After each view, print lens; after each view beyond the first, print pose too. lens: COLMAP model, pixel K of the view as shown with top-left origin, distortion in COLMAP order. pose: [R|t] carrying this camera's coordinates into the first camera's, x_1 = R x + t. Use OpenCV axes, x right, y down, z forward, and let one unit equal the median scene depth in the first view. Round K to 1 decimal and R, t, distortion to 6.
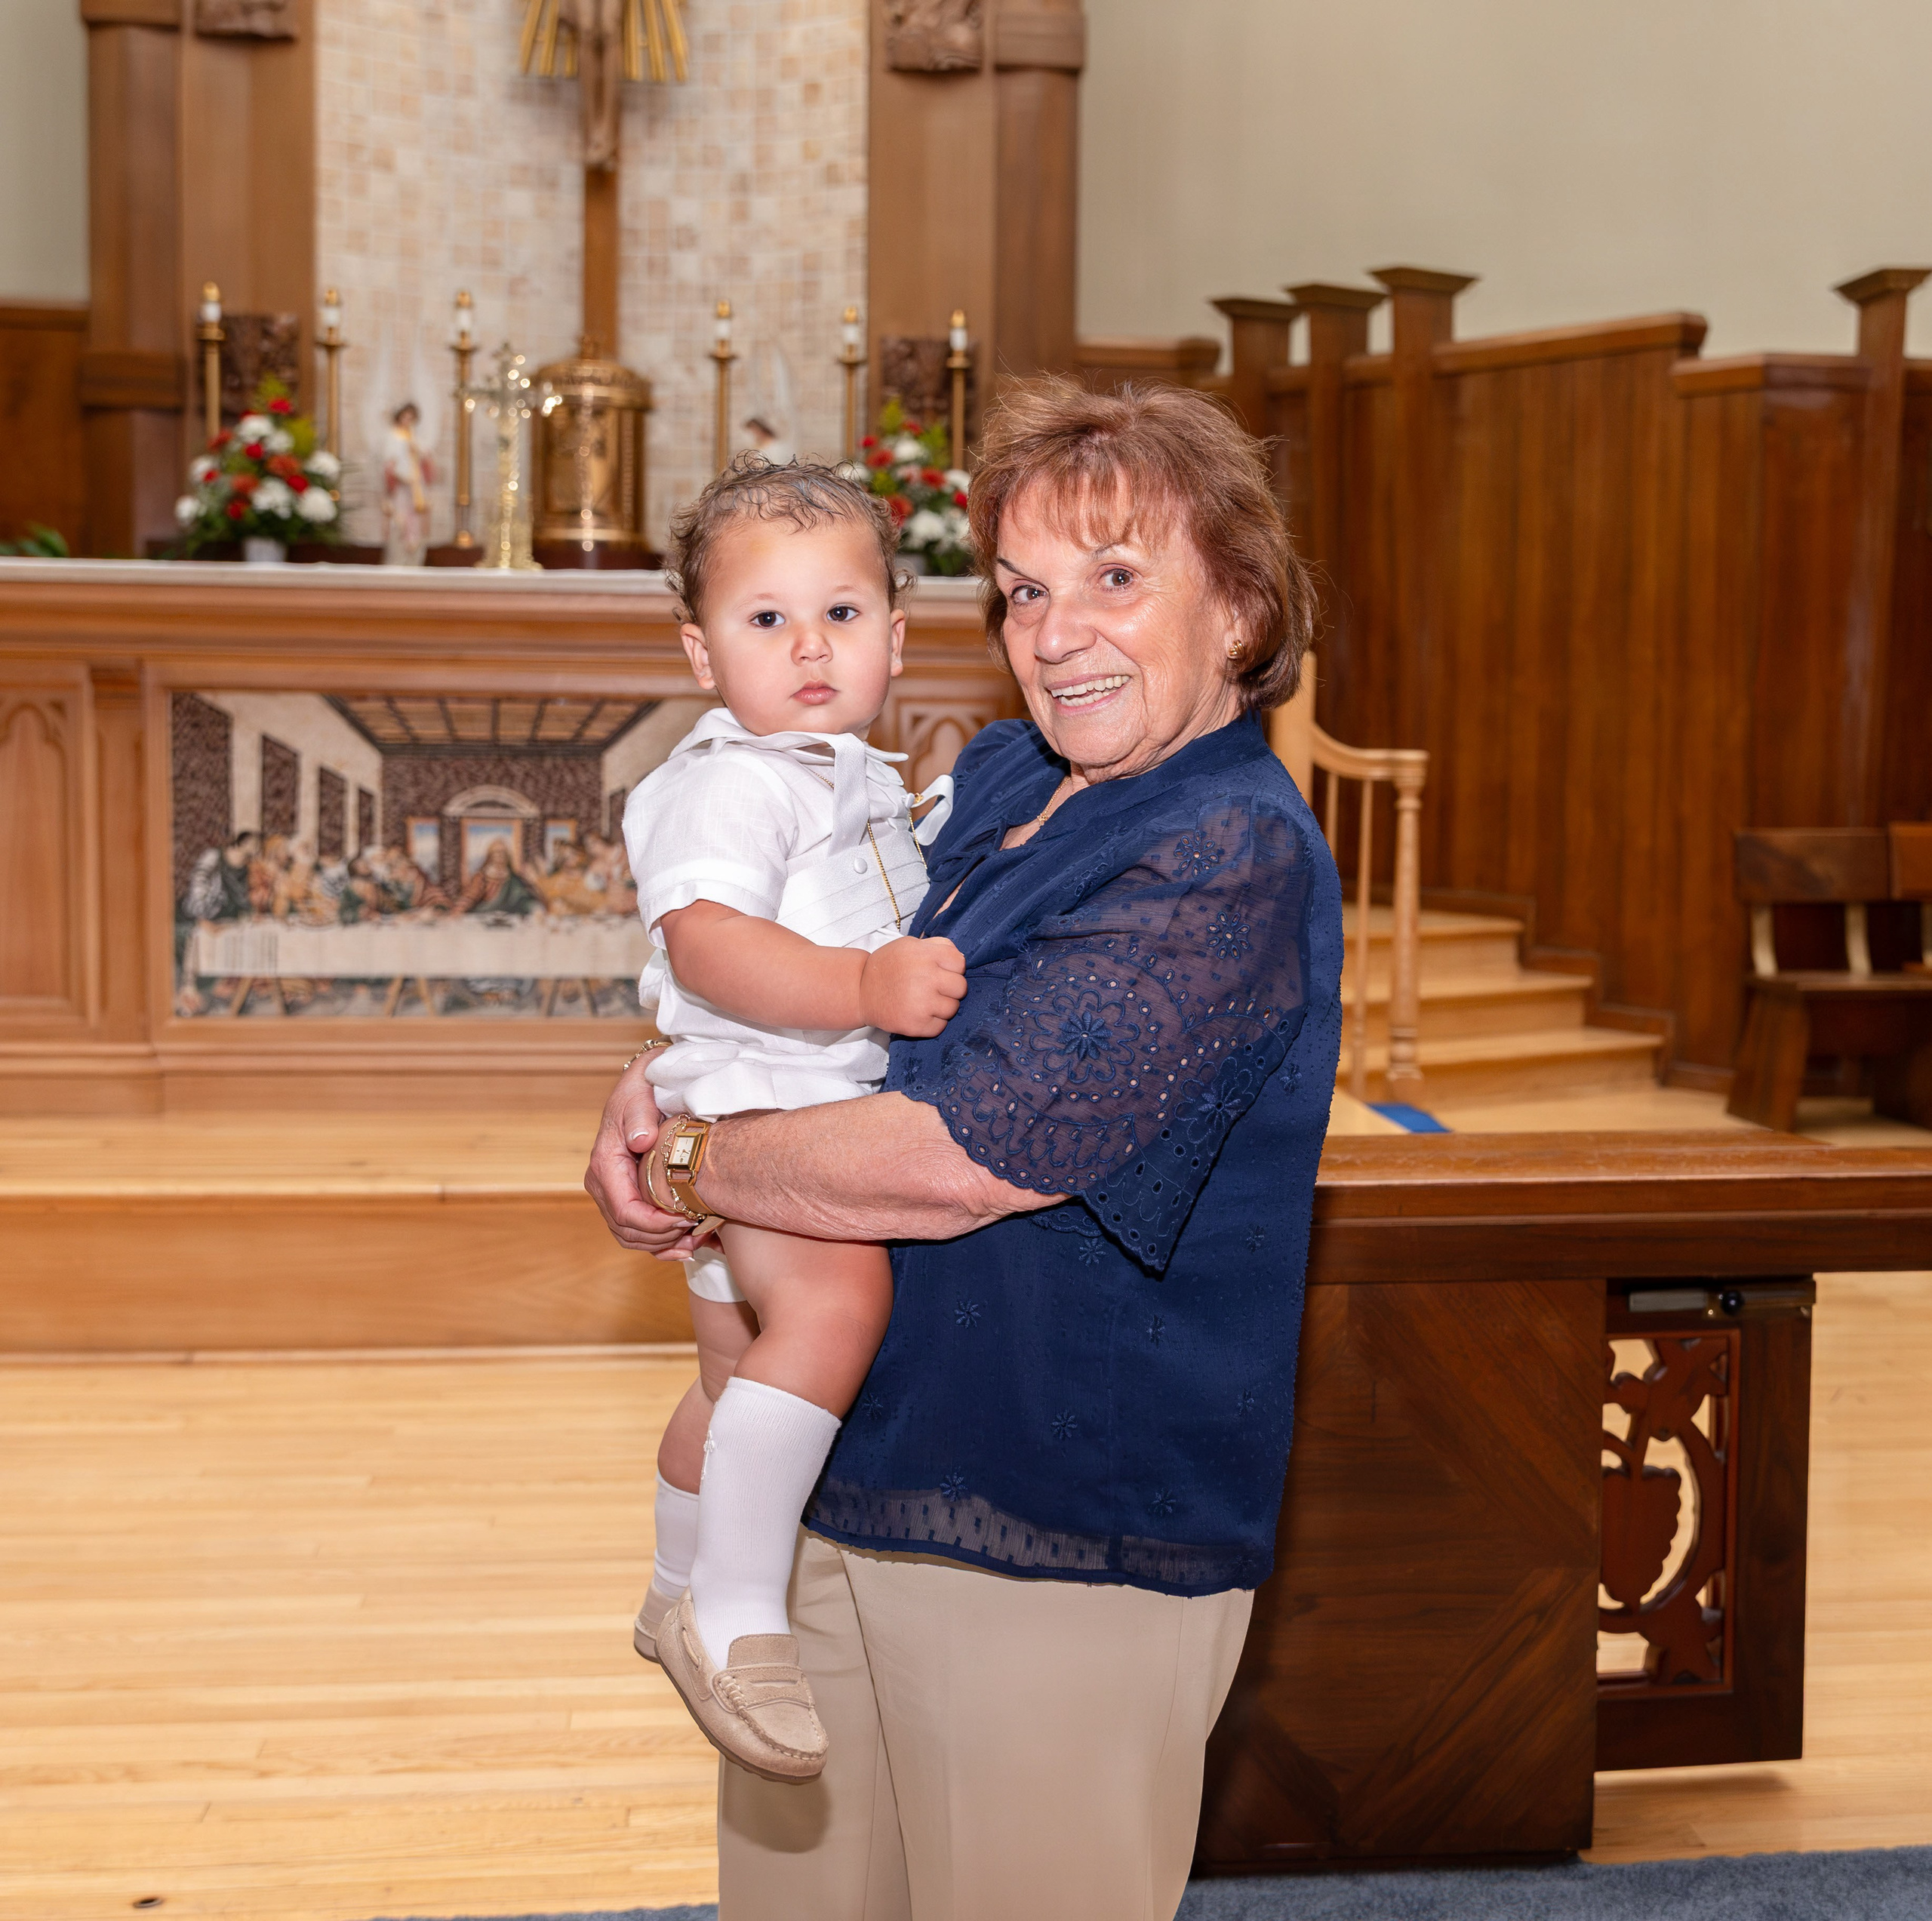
lens RADIAL K [[2547.5, 0, 1056.7], [0, 2547.5, 934.3], [0, 0, 1]] dist [-0.020292, 0.026718]
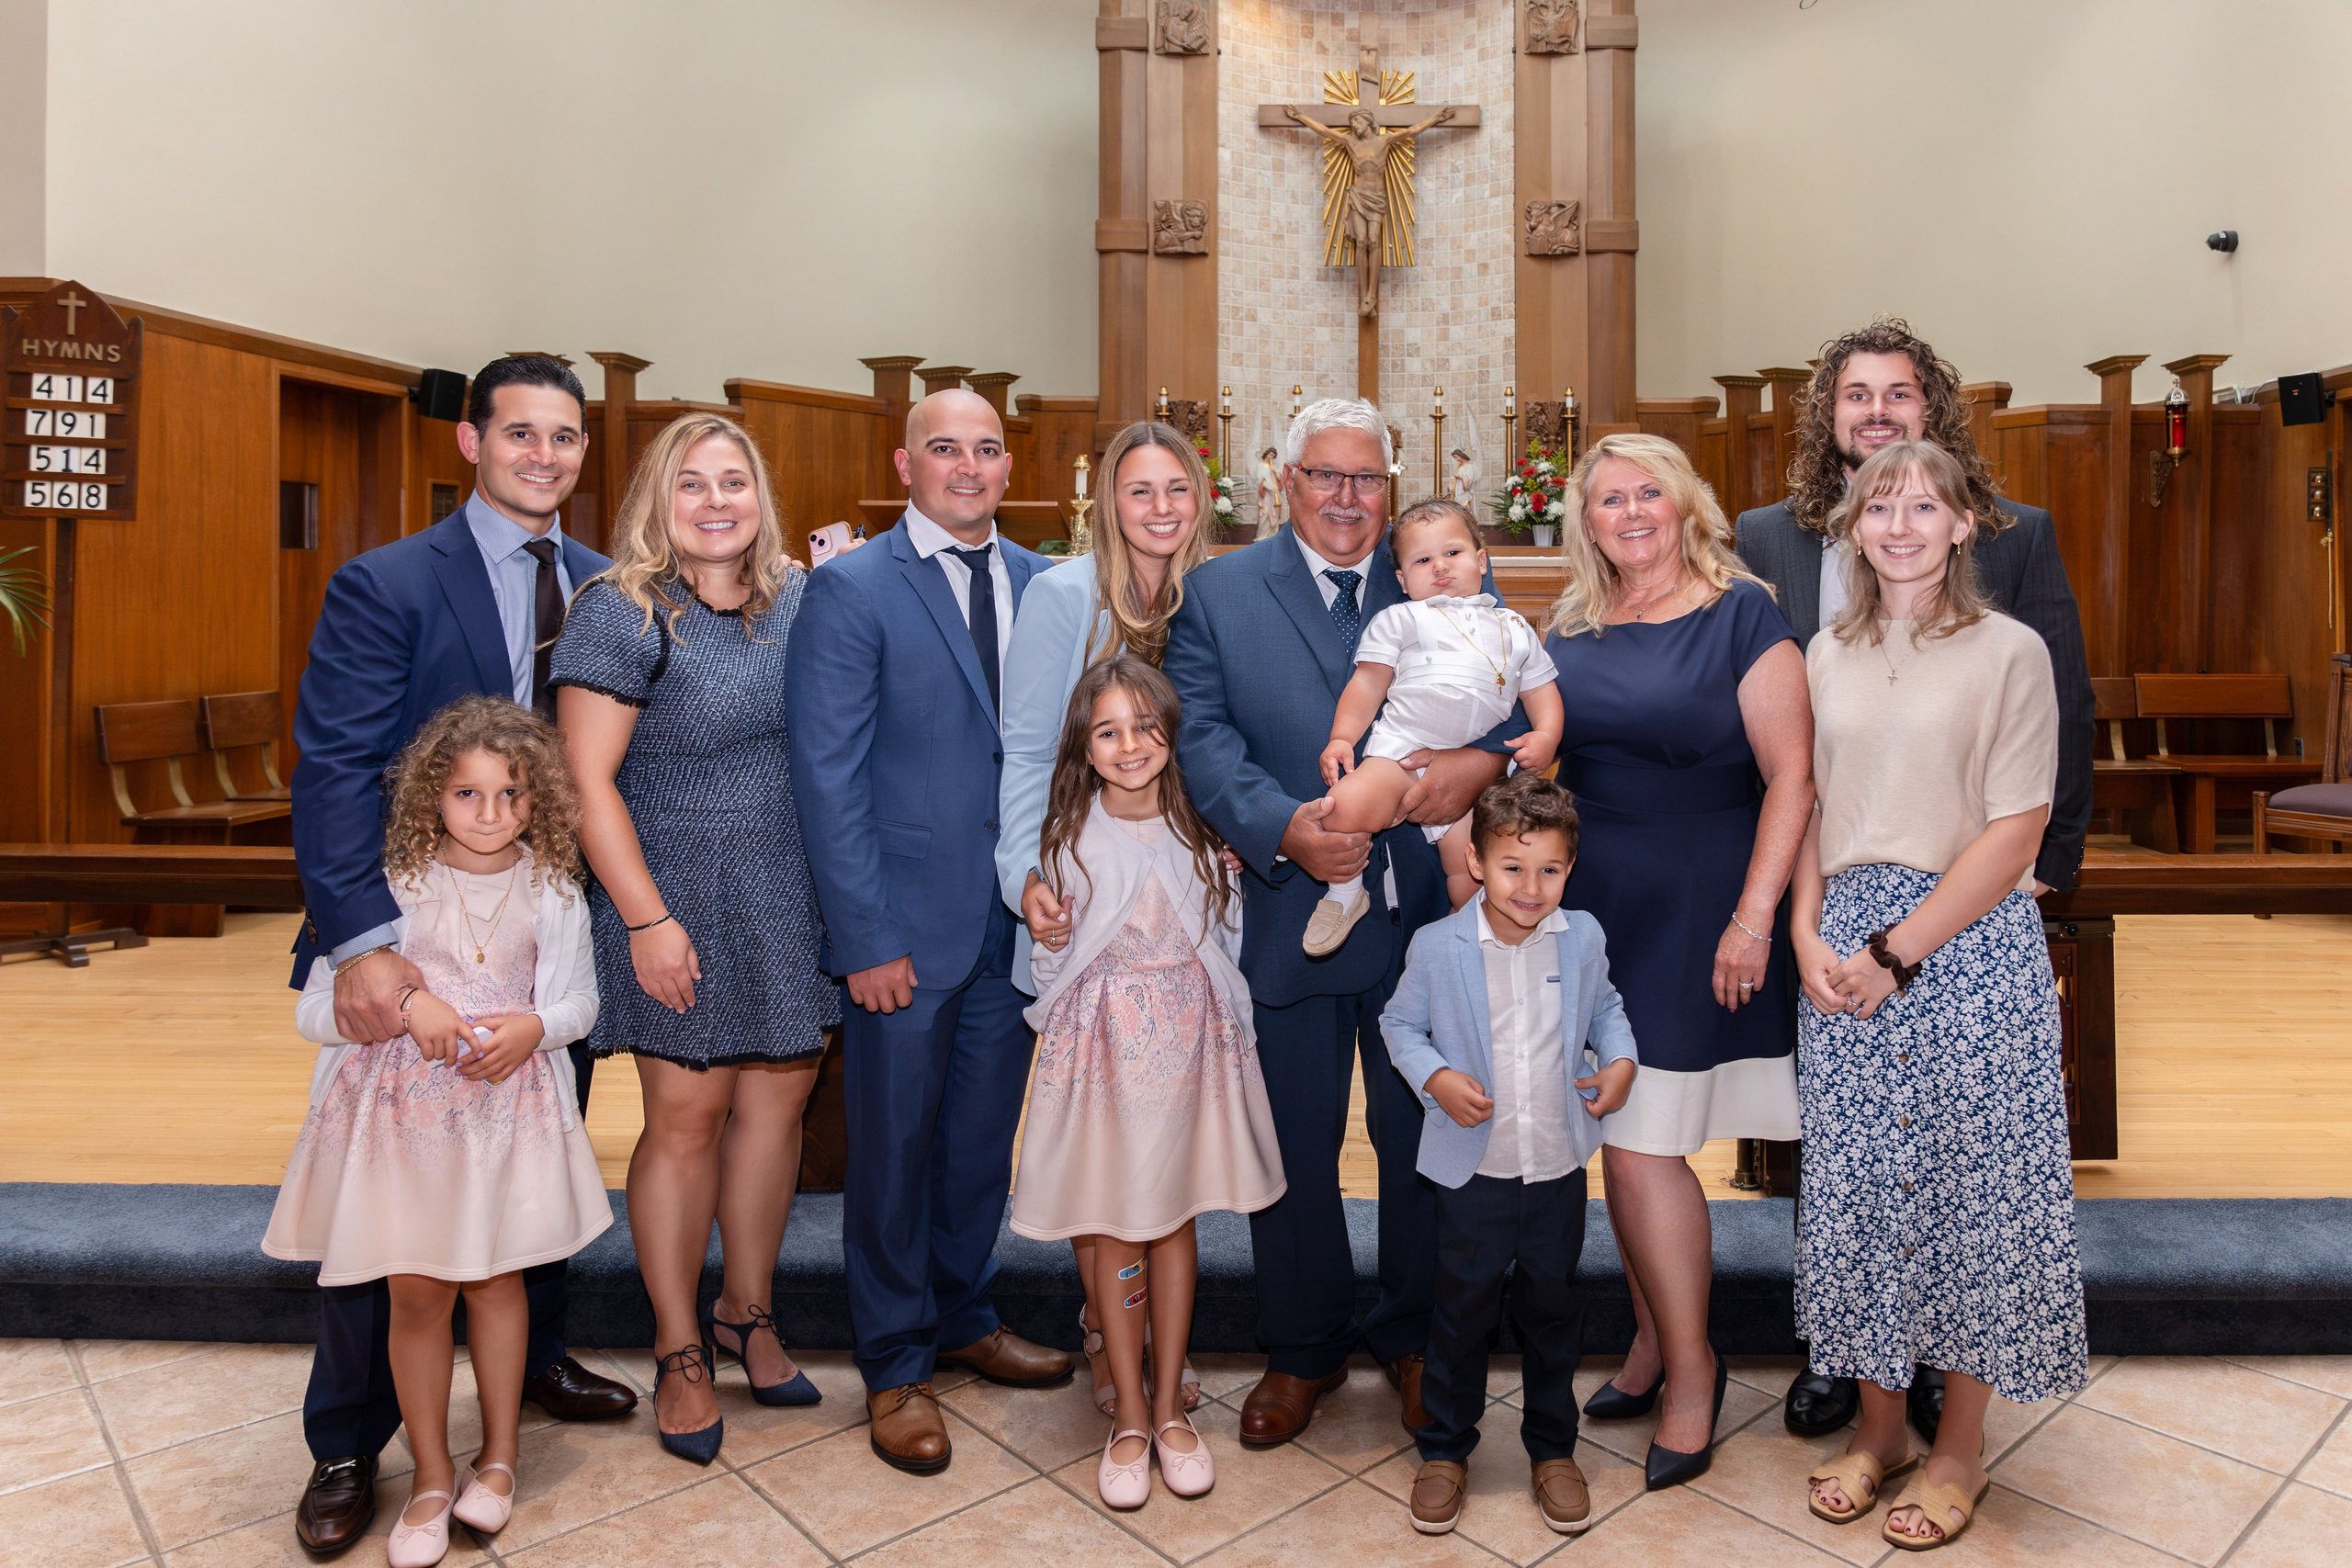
lens RADIAL K [[1581.1, 0, 1378.5], [0, 1581.1, 603.8], [0, 0, 1]] dist [-0.003098, -0.001137]
pose [[0.992371, -0.016123, -0.122225, -0.041235], [0.006137, 0.996643, -0.081644, -0.003402], [0.123131, 0.080271, 0.989139, -0.111383]]
